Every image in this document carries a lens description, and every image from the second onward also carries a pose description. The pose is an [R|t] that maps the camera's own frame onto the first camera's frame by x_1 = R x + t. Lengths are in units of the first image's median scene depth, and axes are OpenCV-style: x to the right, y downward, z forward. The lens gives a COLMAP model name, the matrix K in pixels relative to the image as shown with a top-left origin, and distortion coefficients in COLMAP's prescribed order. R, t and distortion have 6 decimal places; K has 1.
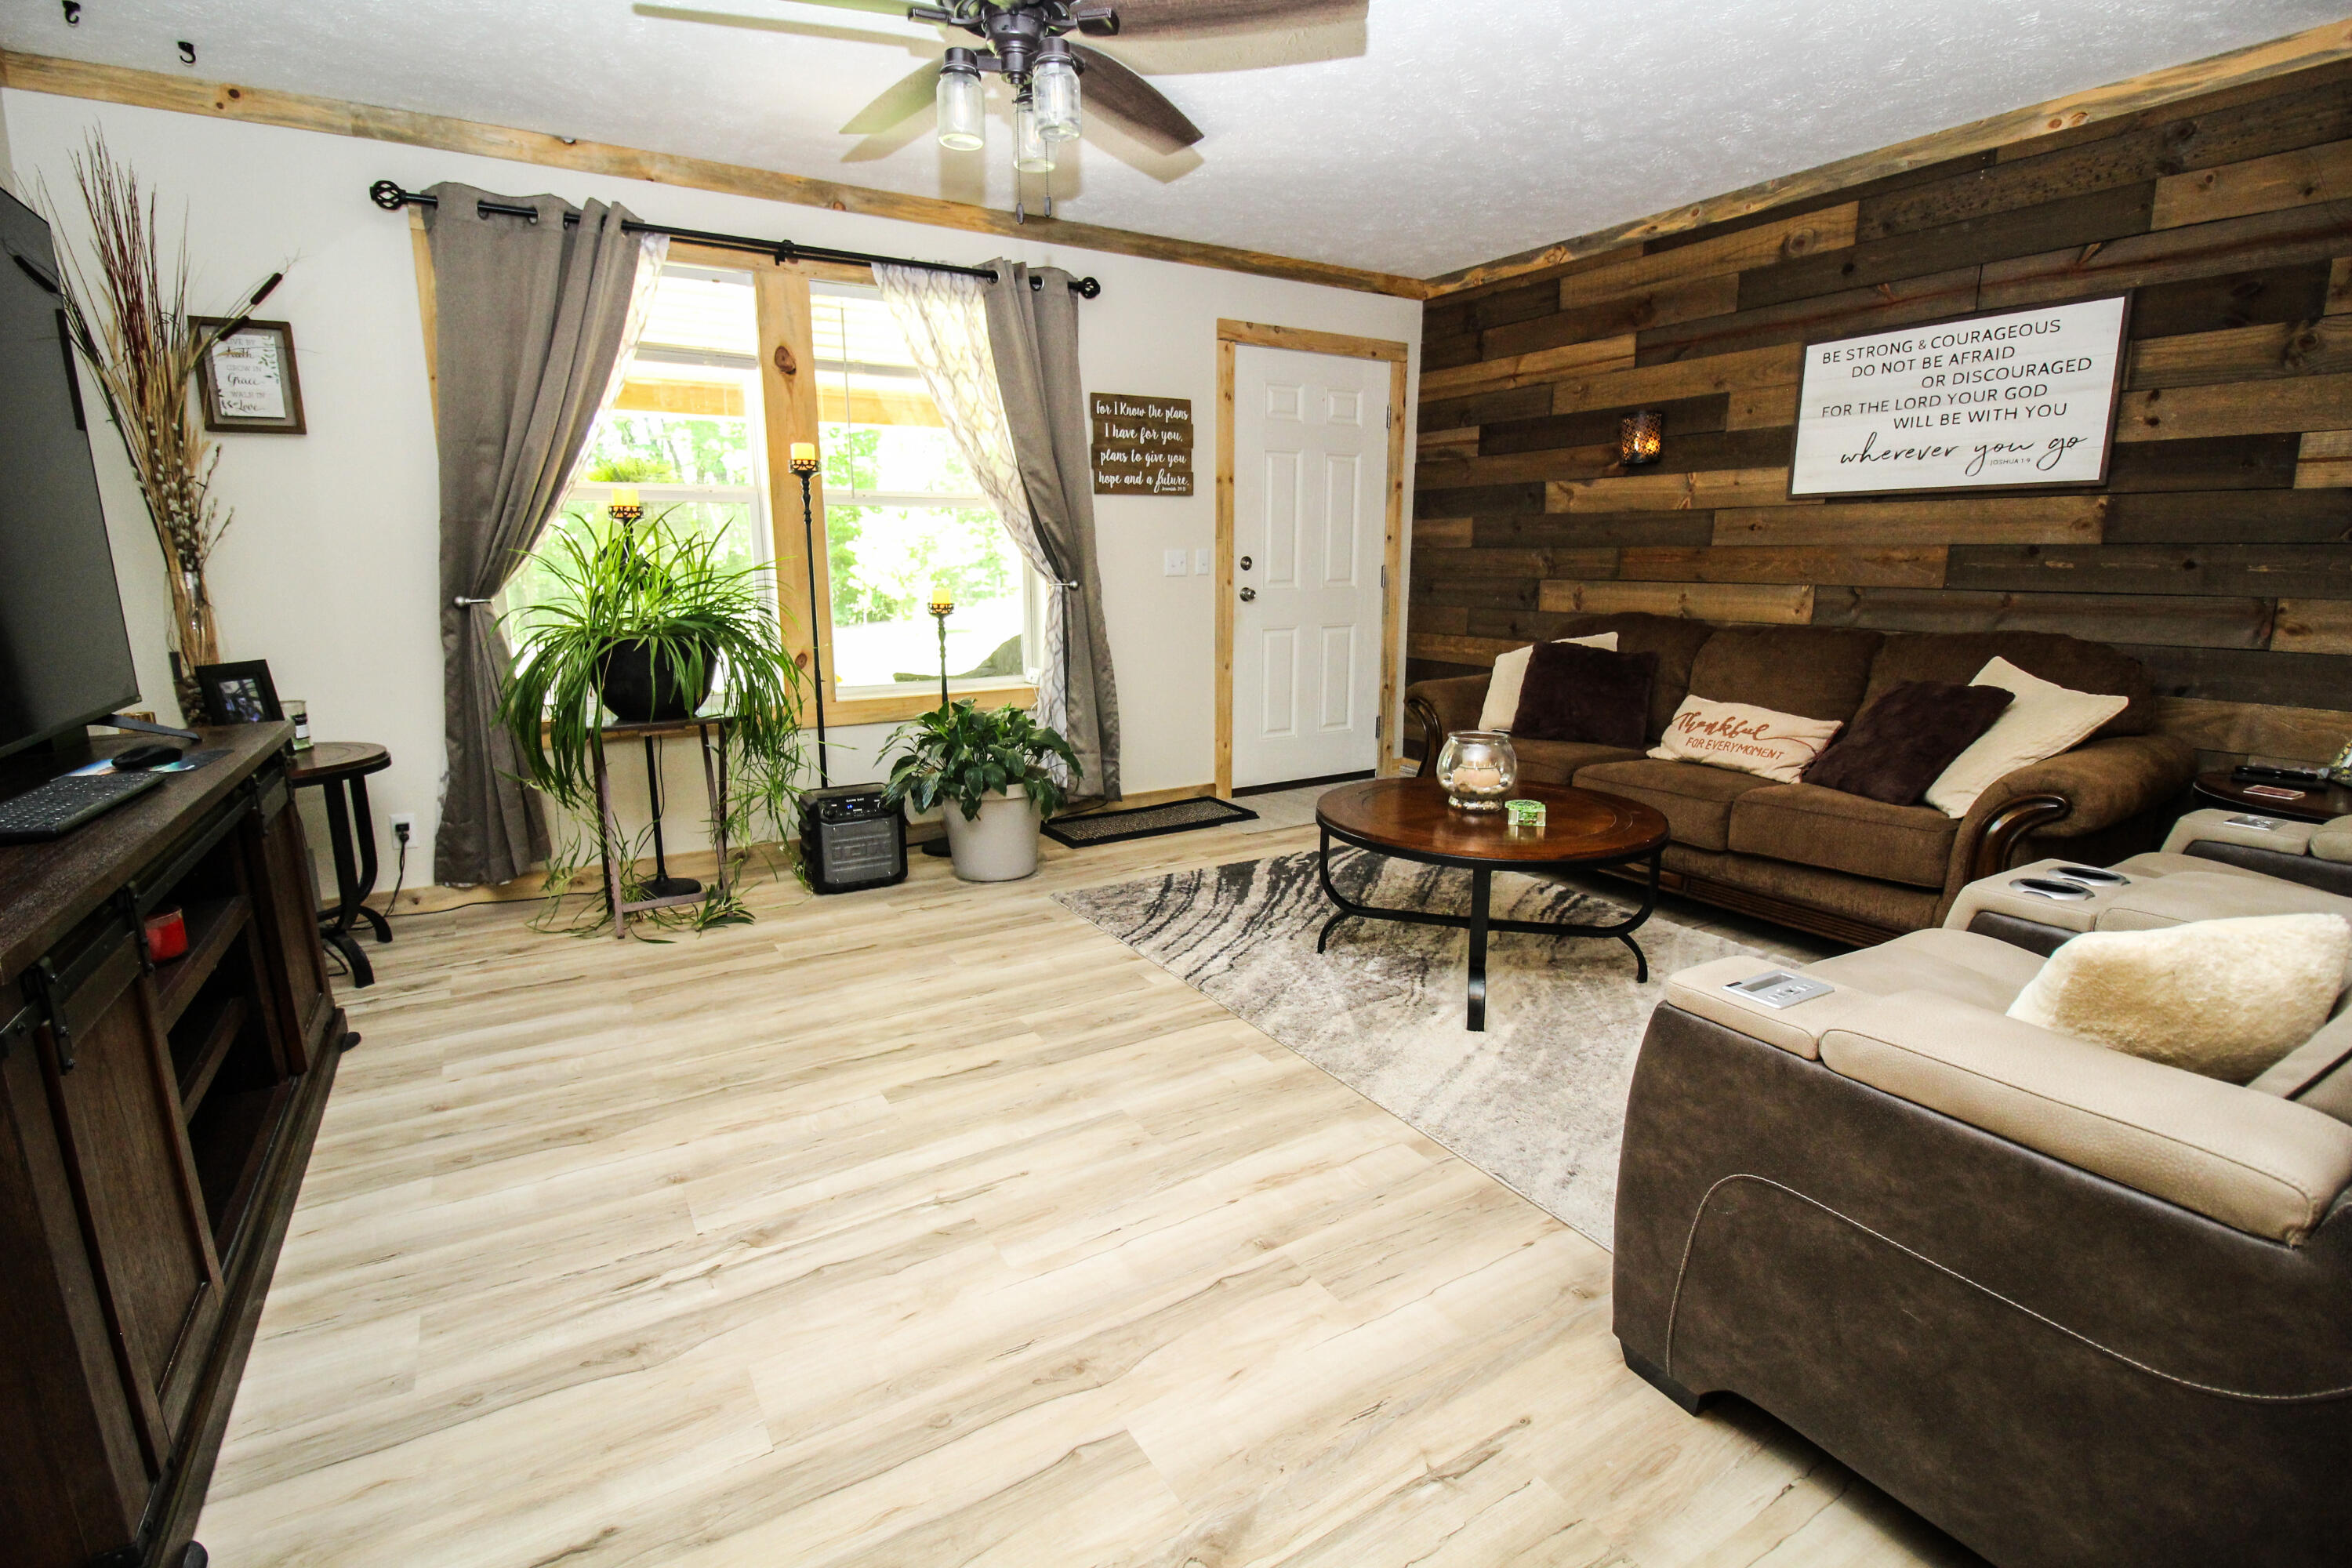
lens RADIAL K [[1089.8, 0, 1177.2], [0, 1089.8, 776.2], [0, 0, 1]] dist [0.001060, -0.013297]
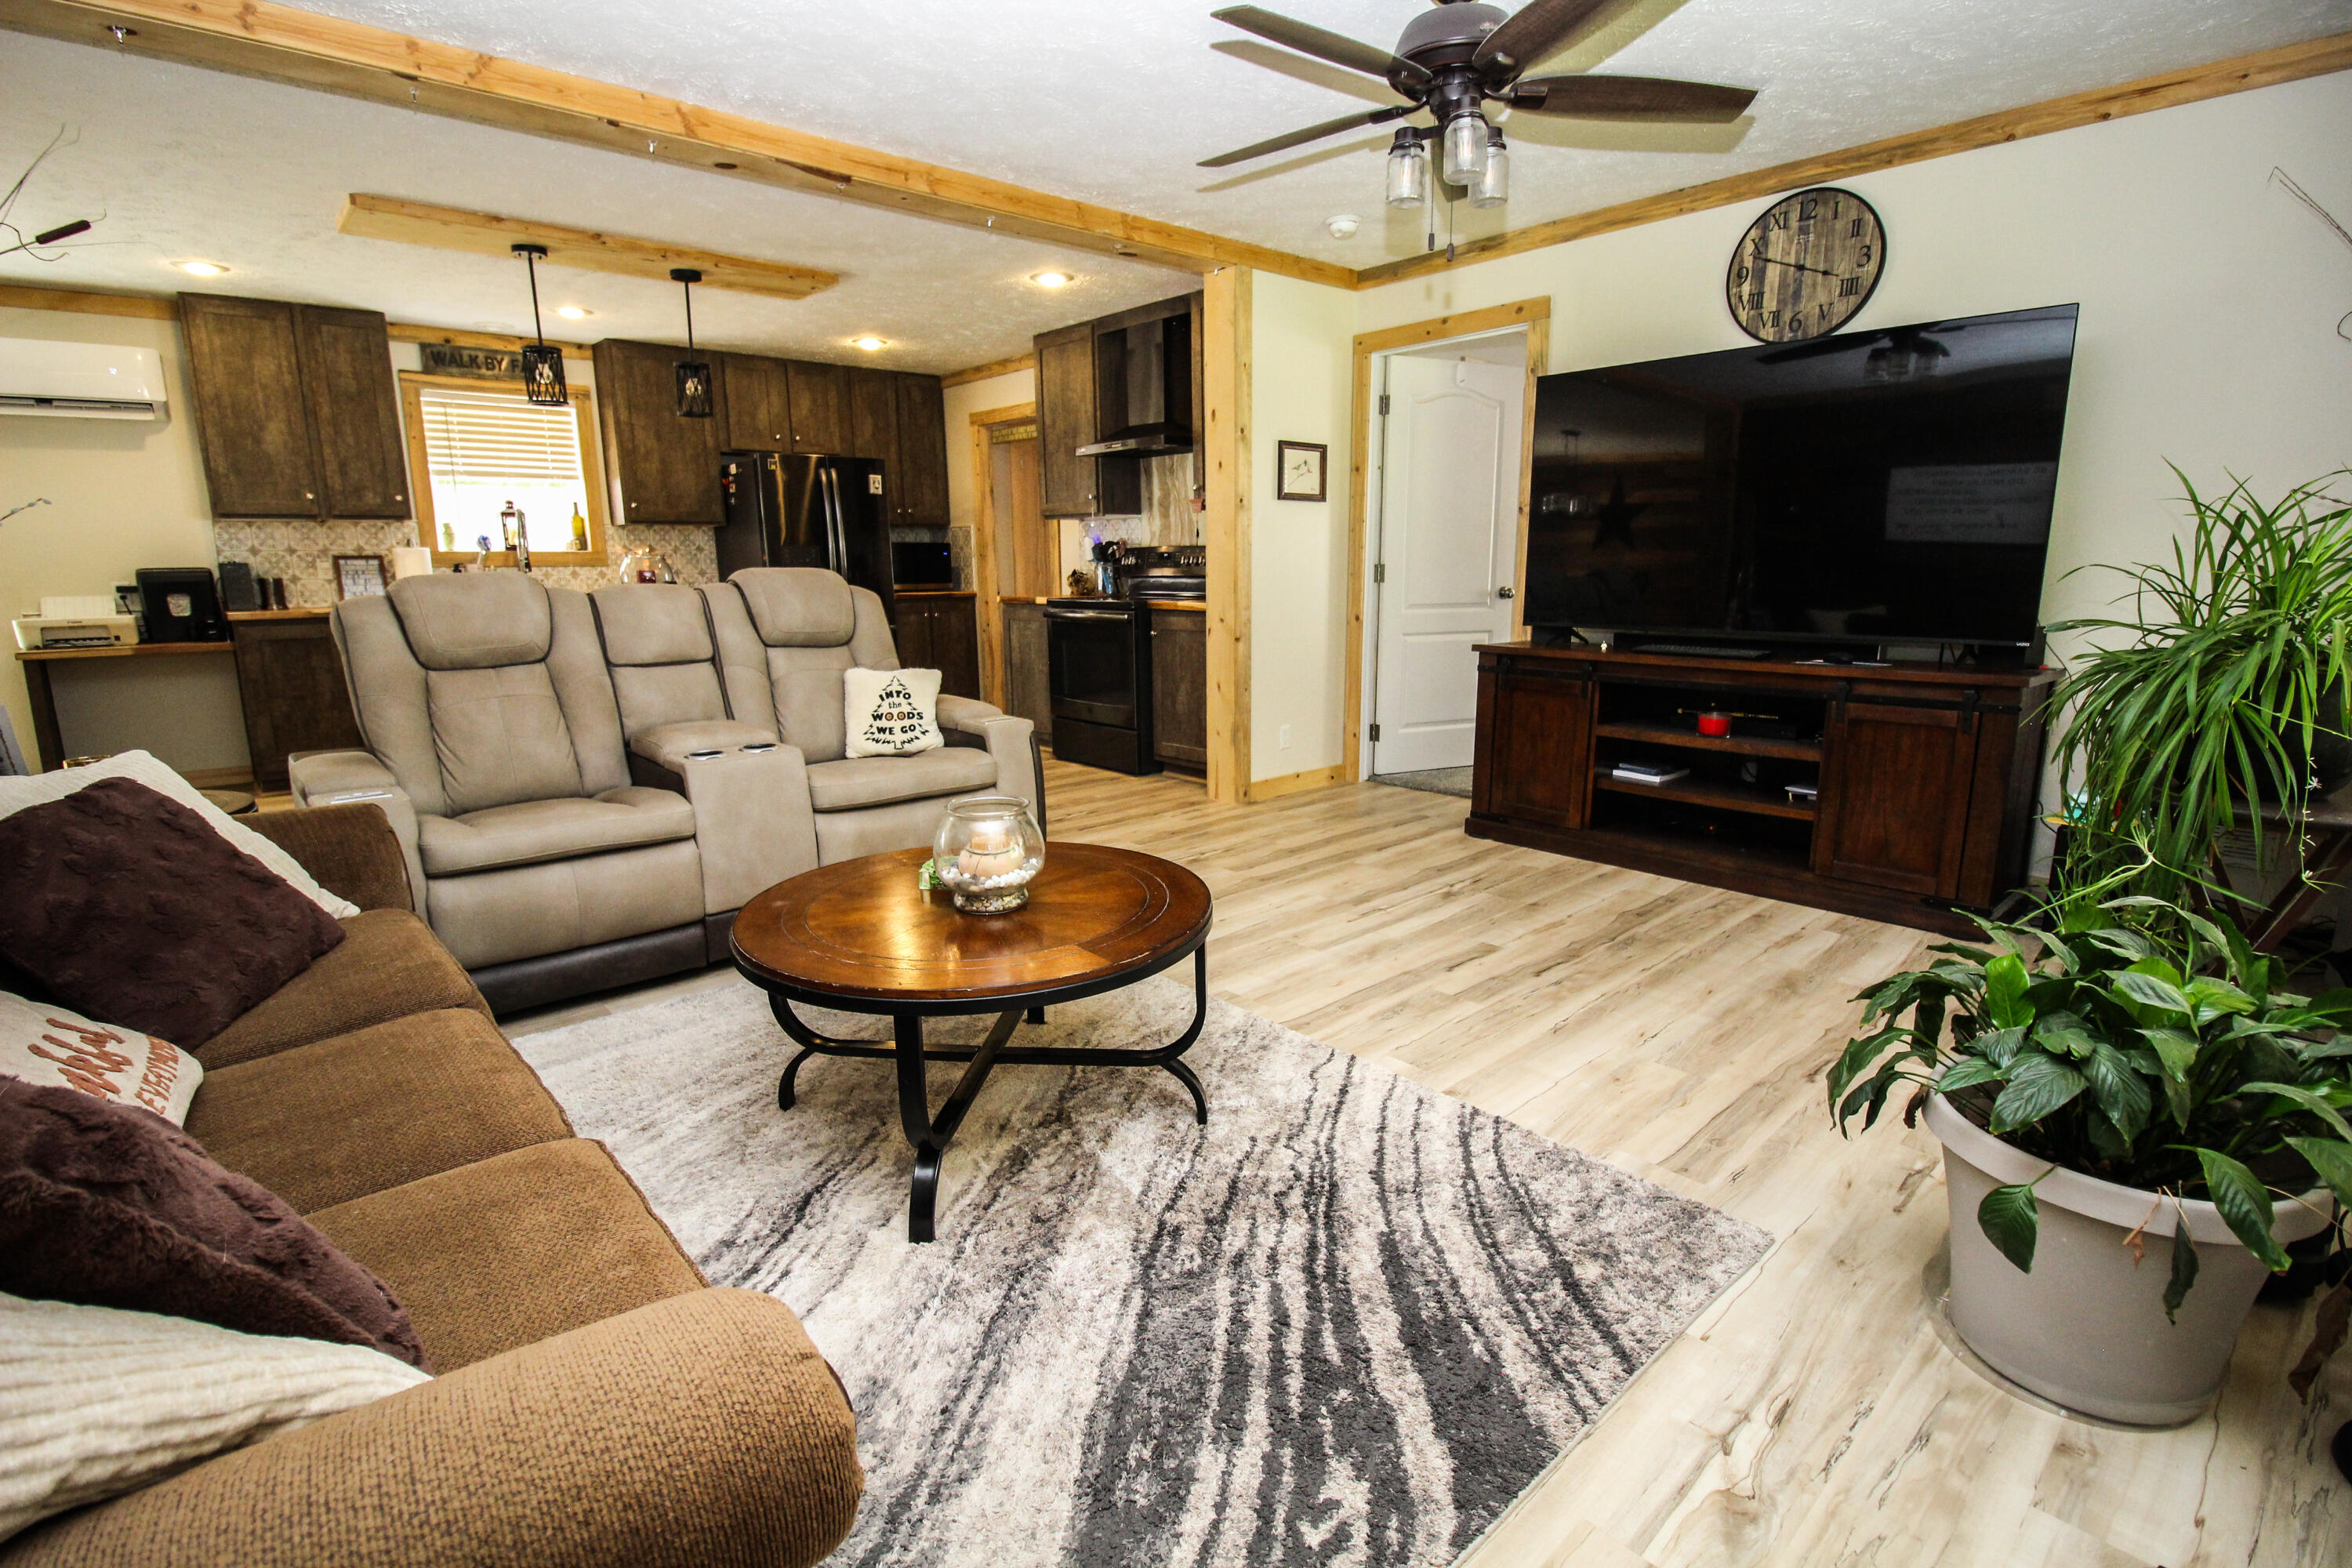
lens RADIAL K [[1088.3, 0, 1178.8], [0, 1088.3, 774.6], [0, 0, 1]] dist [0.001354, -0.013889]
pose [[-0.983315, 0.046711, -0.175814, 0.212963], [-0.024054, 0.924599, 0.380182, -0.250497], [0.180316, 0.378068, -0.908048, 1.272371]]
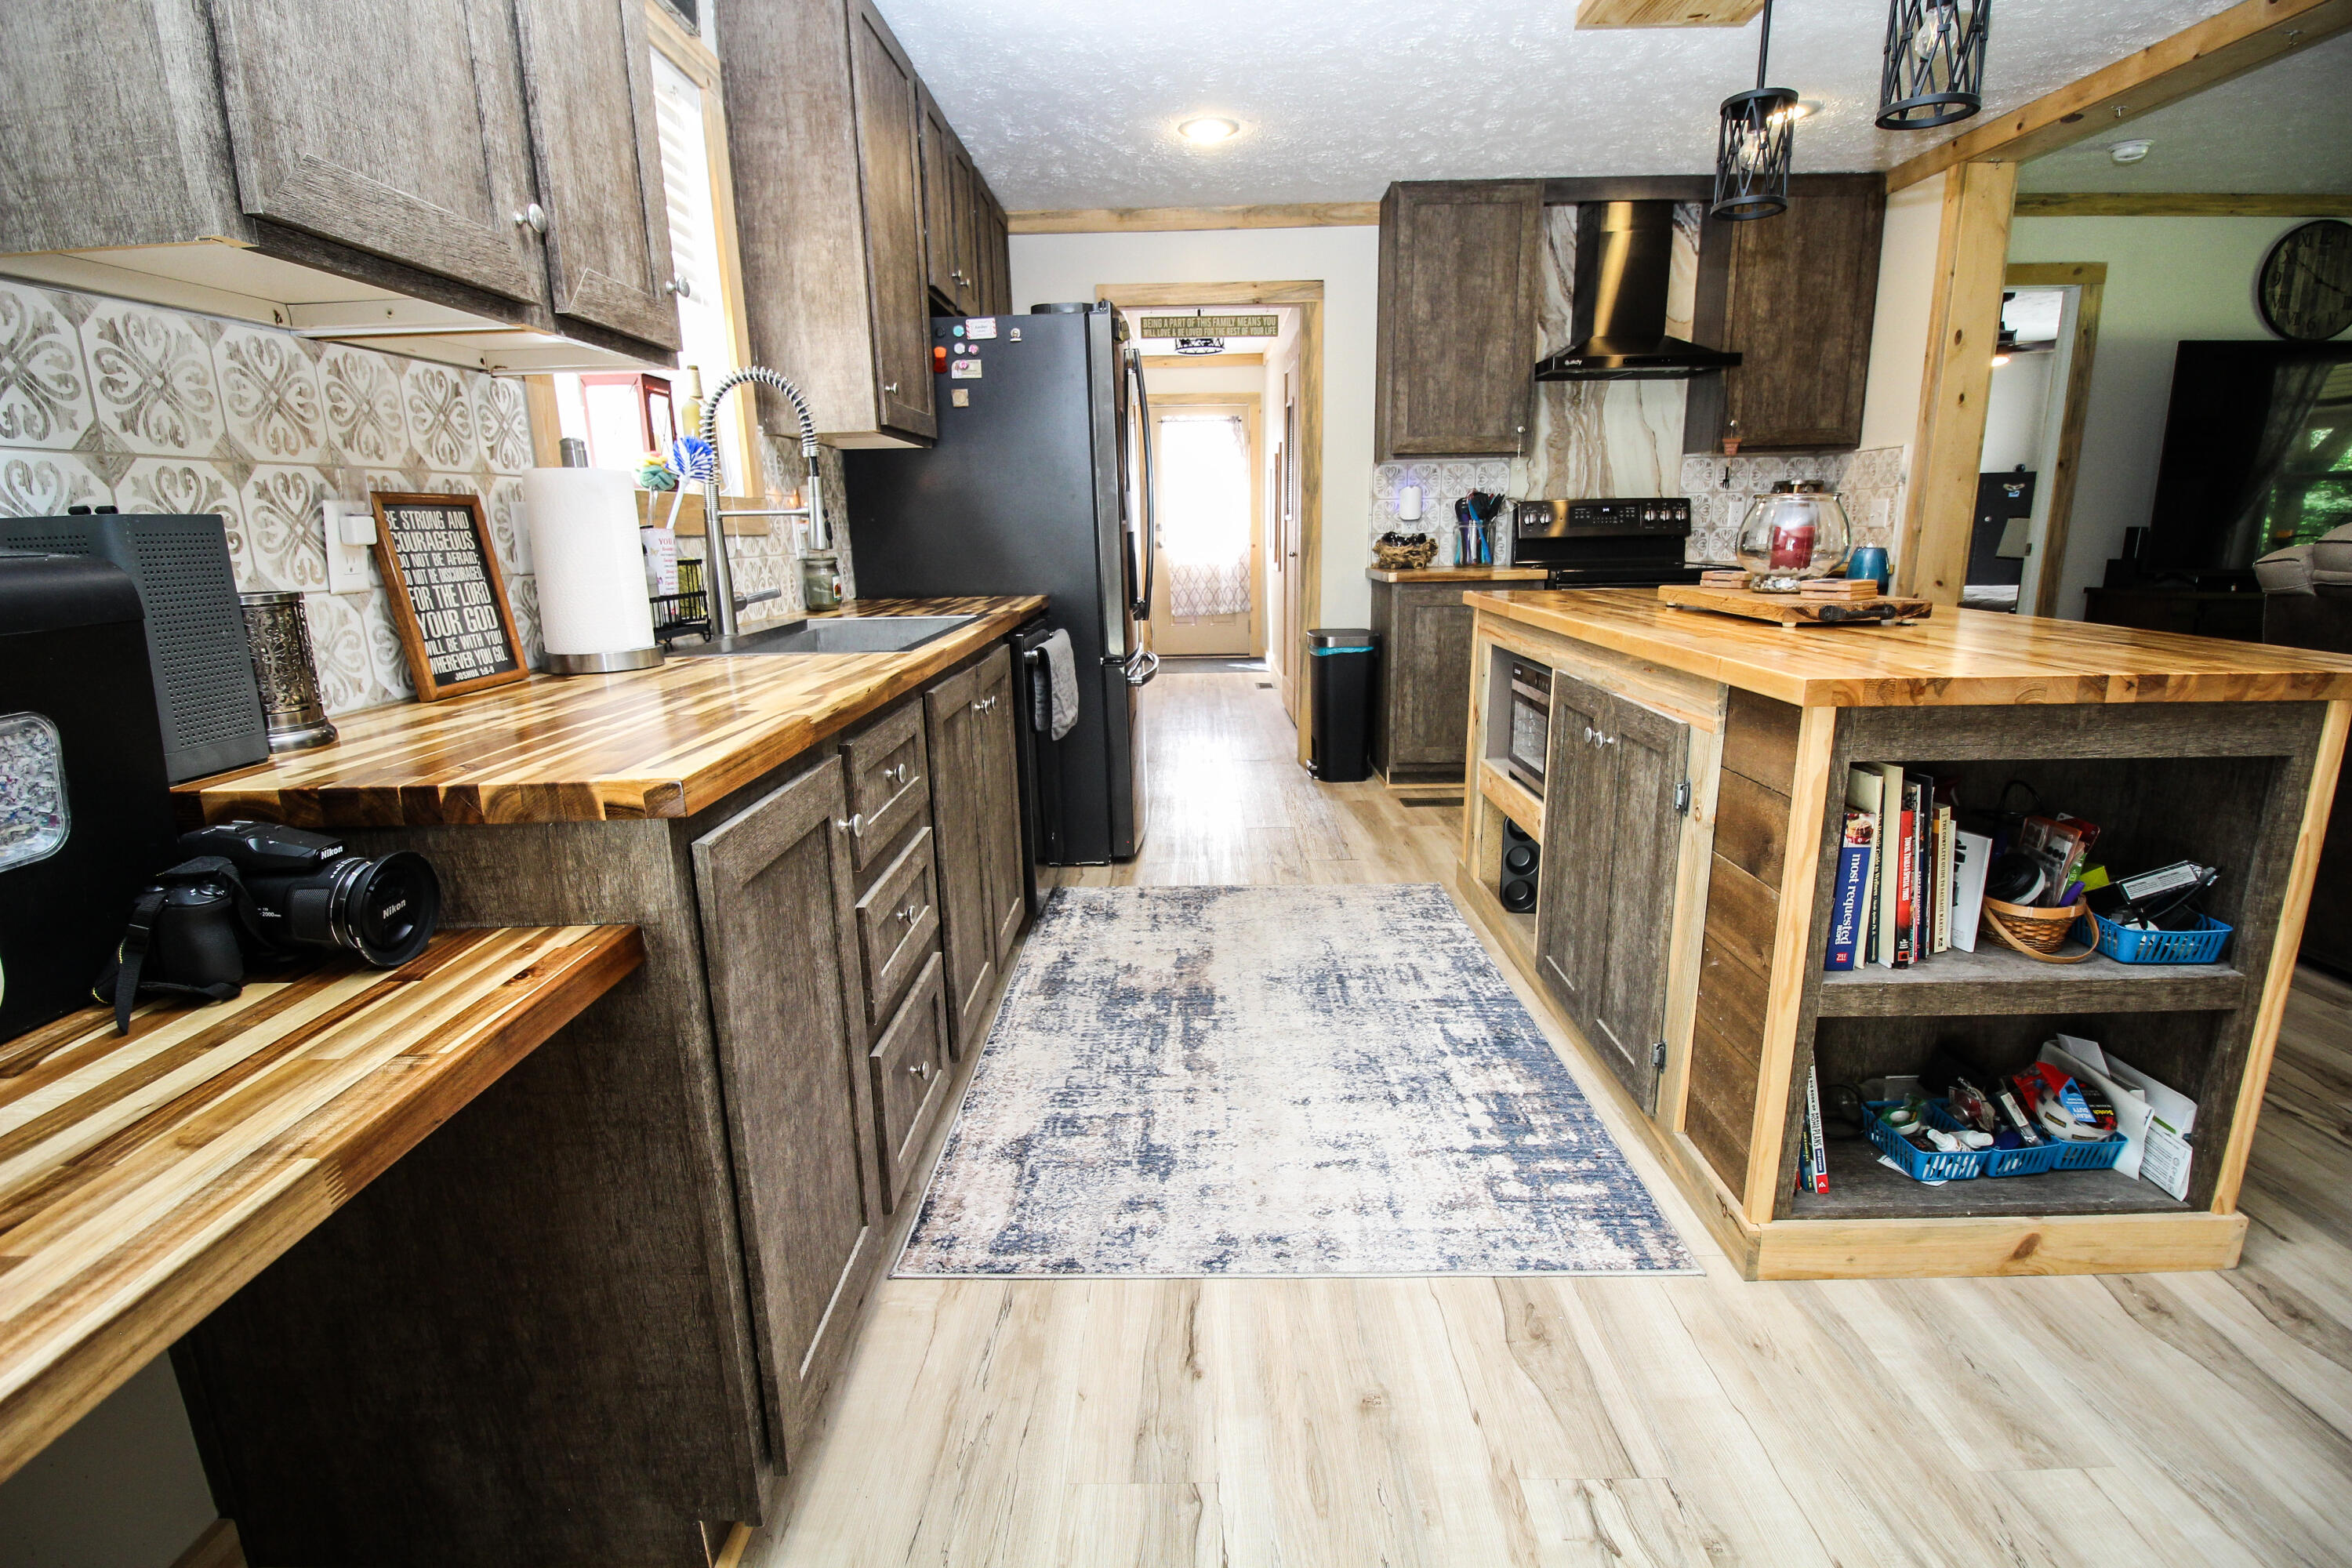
lens RADIAL K [[1089.8, 0, 1177.2], [0, 1089.8, 776.2], [0, 0, 1]] dist [0.001060, -0.013297]
pose [[-0.534890, 0.204392, -0.819827, 1.284582], [-0.146833, 0.933049, 0.328419, 0.006230], [0.832065, 0.296046, -0.469068, -0.036578]]
